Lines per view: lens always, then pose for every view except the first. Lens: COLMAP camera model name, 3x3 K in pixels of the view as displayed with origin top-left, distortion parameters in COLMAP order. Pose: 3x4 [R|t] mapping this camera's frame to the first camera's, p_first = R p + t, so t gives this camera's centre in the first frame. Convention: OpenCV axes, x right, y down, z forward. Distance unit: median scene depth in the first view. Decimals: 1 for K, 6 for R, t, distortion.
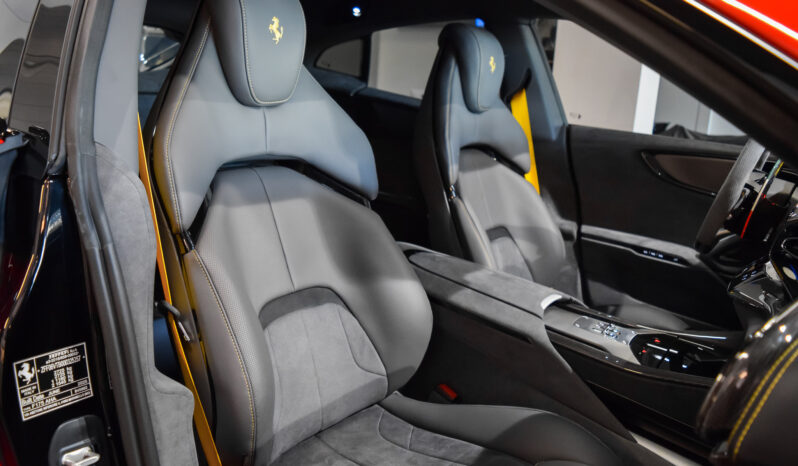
lens RADIAL K [[630.1, 0, 399.0], [0, 630.1, 233.0], [0, 0, 1]] dist [-0.072846, 0.004260]
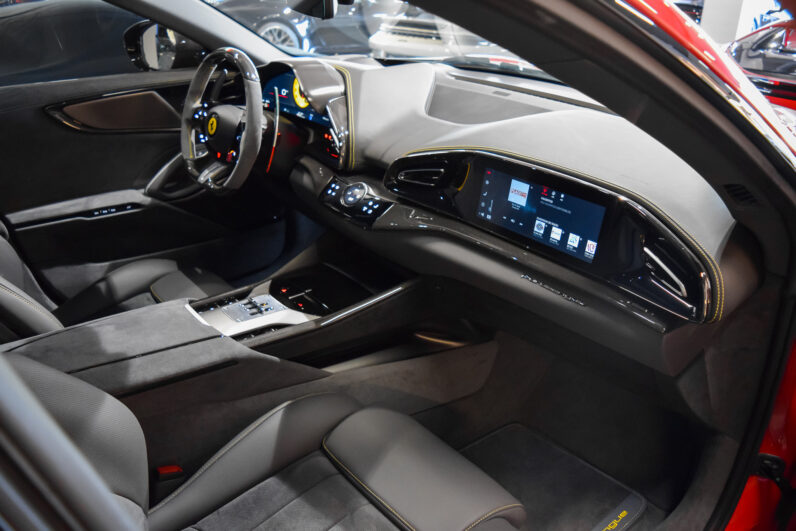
lens RADIAL K [[630.2, 0, 398.0], [0, 630.2, 265.5], [0, 0, 1]] dist [-0.080895, 0.001093]
pose [[0.245069, -0.493223, 0.834669, -0.334528], [0.225780, 0.866286, 0.445614, -0.237981], [-0.942849, 0.079246, 0.323660, 0.337585]]
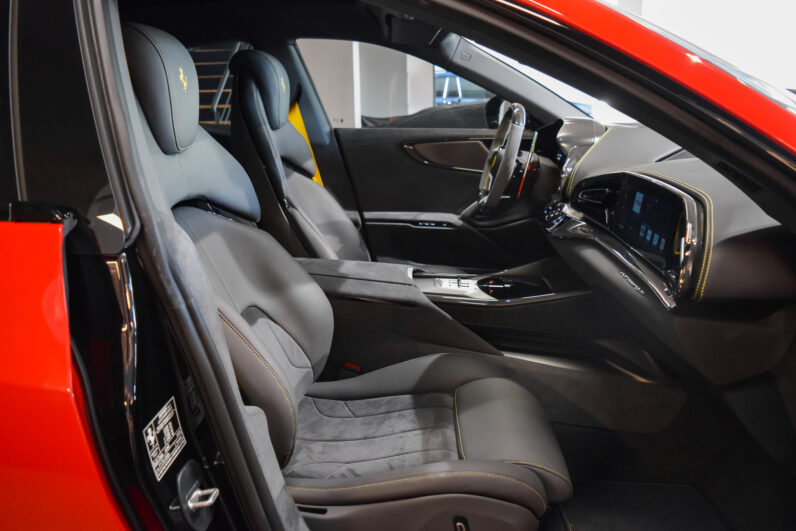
lens RADIAL K [[630.2, 0, 398.0], [0, 630.2, 265.5], [0, 0, 1]] dist [-0.080895, 0.001093]
pose [[0.834444, -0.224851, 0.503135, -0.336740], [0.194627, 0.974385, 0.112665, -0.044521], [-0.515580, 0.003910, 0.856832, -0.061371]]
